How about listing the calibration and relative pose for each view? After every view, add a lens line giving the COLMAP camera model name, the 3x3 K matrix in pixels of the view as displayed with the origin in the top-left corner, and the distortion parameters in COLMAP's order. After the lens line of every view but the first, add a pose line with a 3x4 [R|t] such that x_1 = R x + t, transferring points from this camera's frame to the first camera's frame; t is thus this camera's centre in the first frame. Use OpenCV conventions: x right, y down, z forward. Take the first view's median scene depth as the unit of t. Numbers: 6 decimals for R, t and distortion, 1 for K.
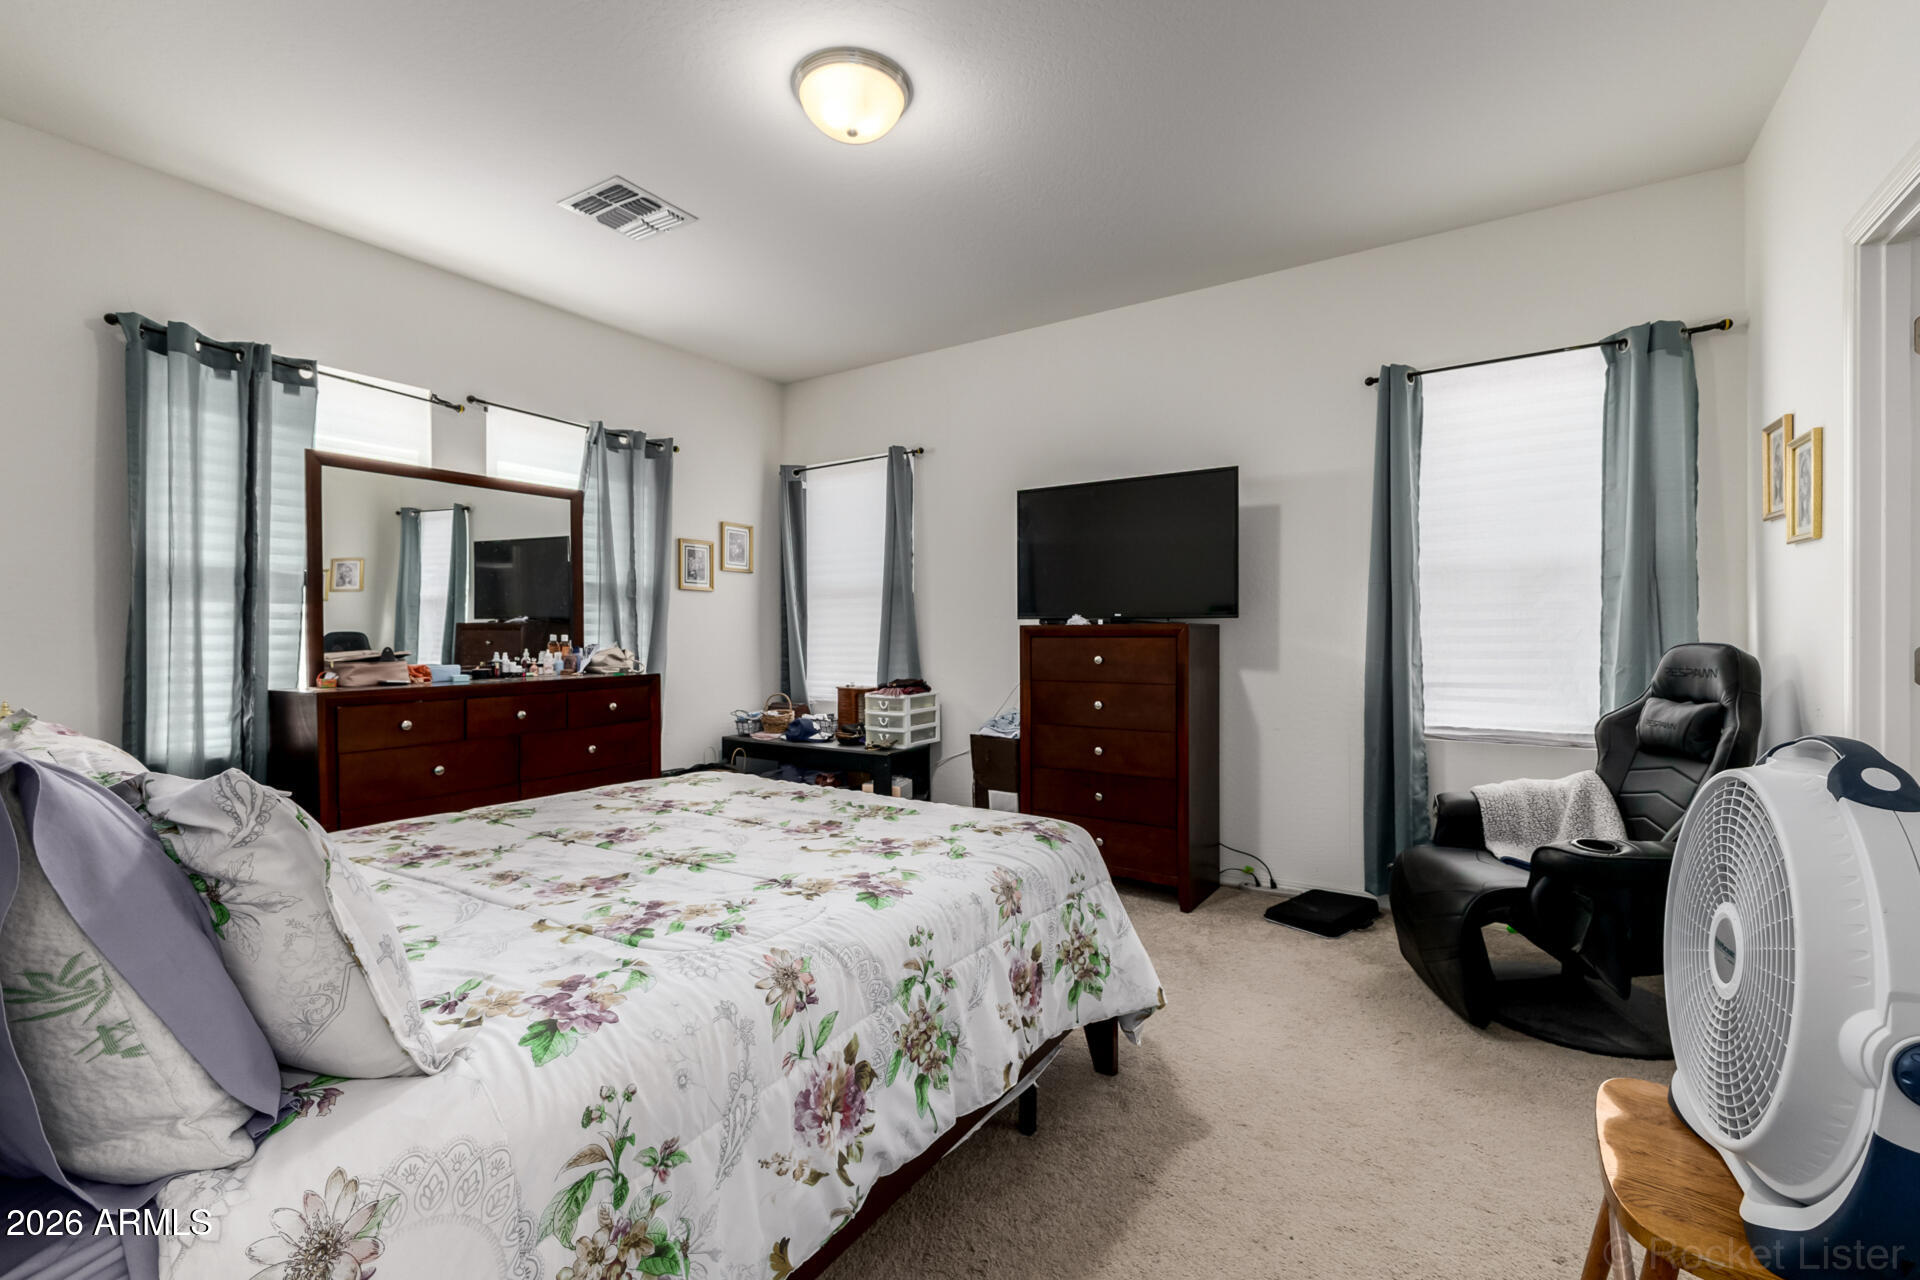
lens RADIAL K [[824.5, 0, 962.1], [0, 824.5, 642.3], [0, 0, 1]] dist [0.008862, -0.000337]
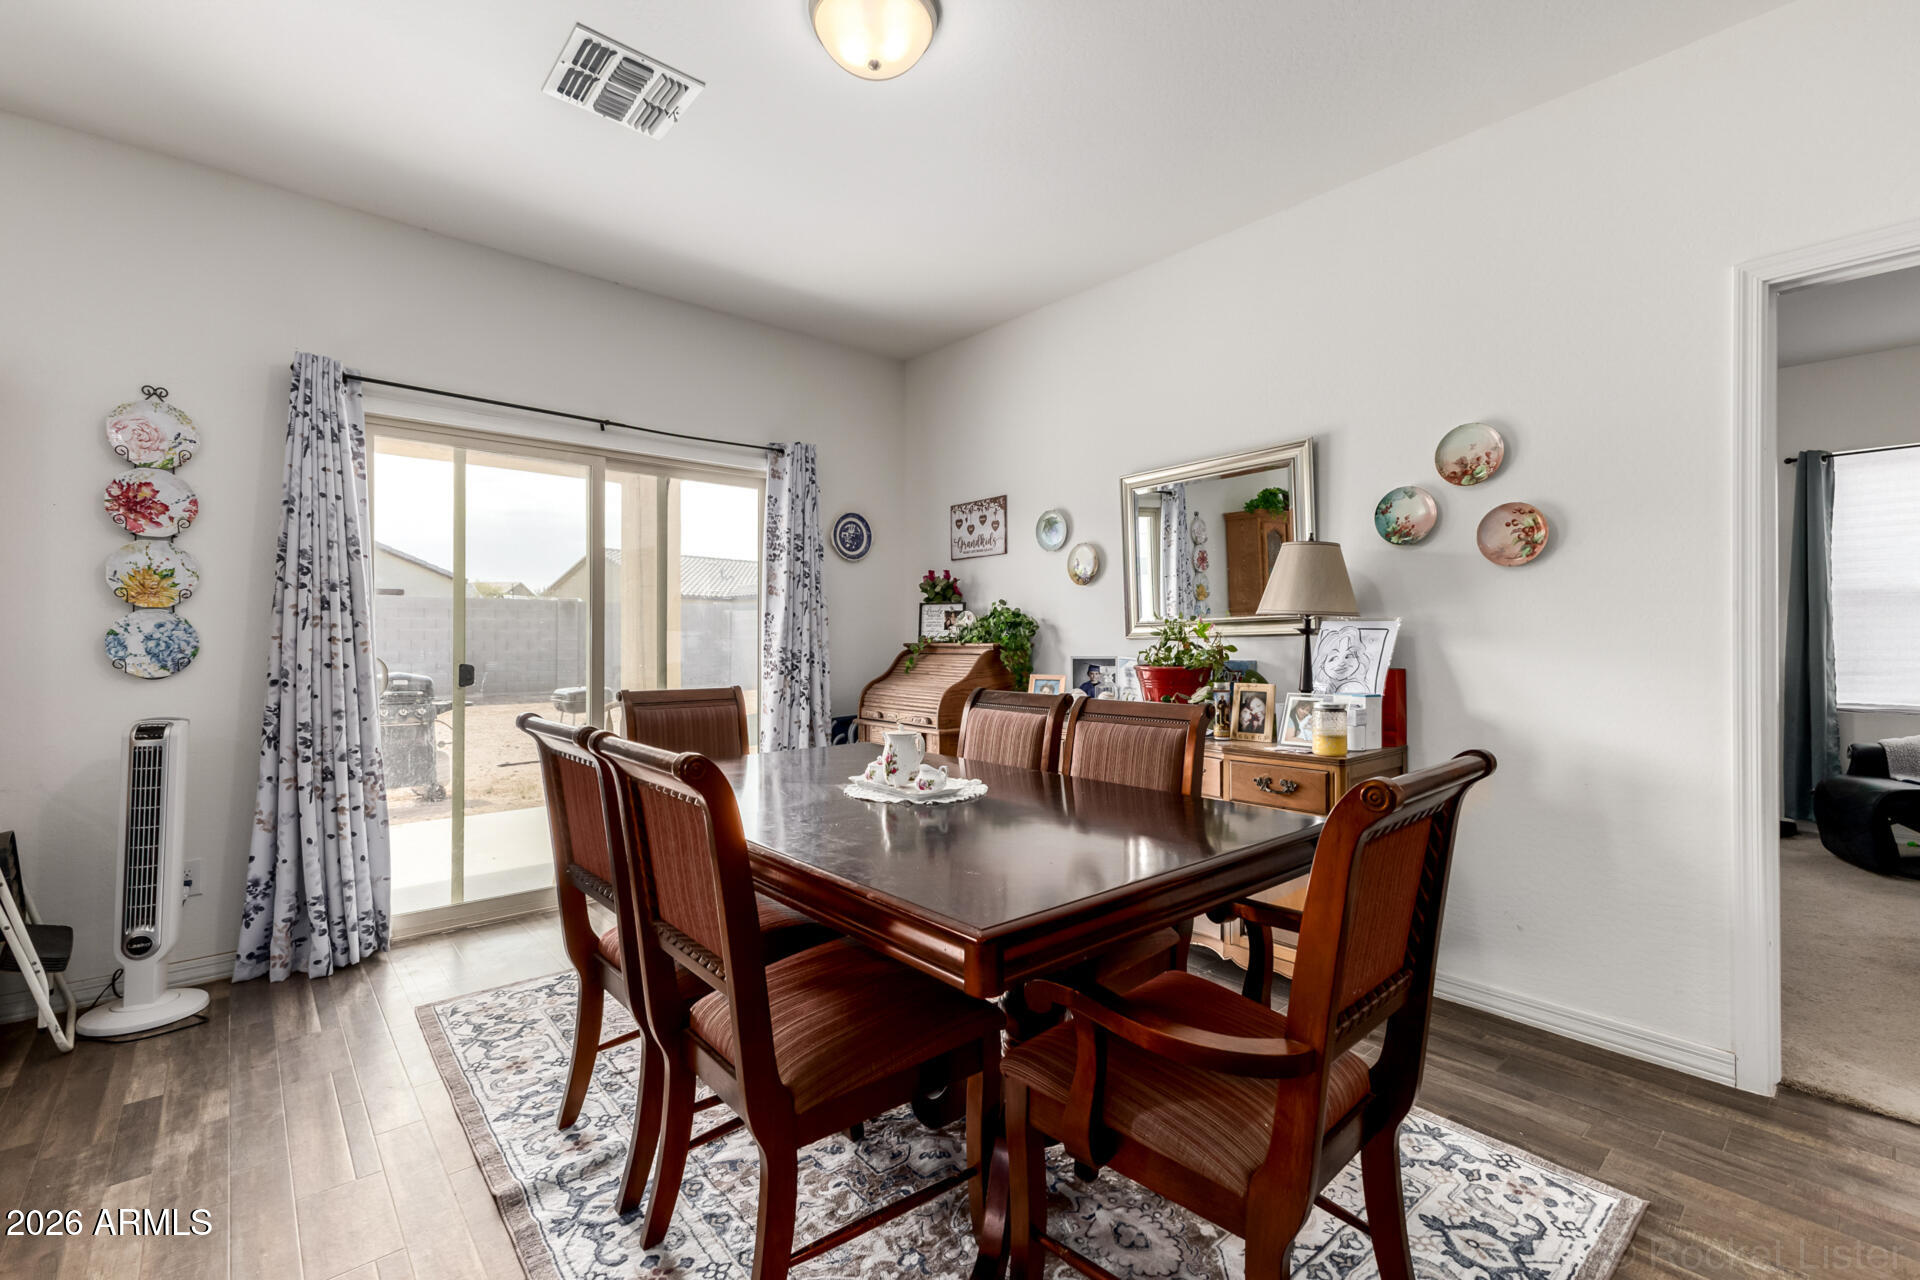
lens RADIAL K [[824.5, 0, 998.8], [0, 824.5, 636.2], [0, 0, 1]] dist [0.008862, -0.000337]
pose [[0.968244, 0.002122, -0.250000, -0.475425], [-0.003364, 0.999984, -0.004540, -0.000995], [0.249986, 0.005237, 0.968235, -0.741217]]
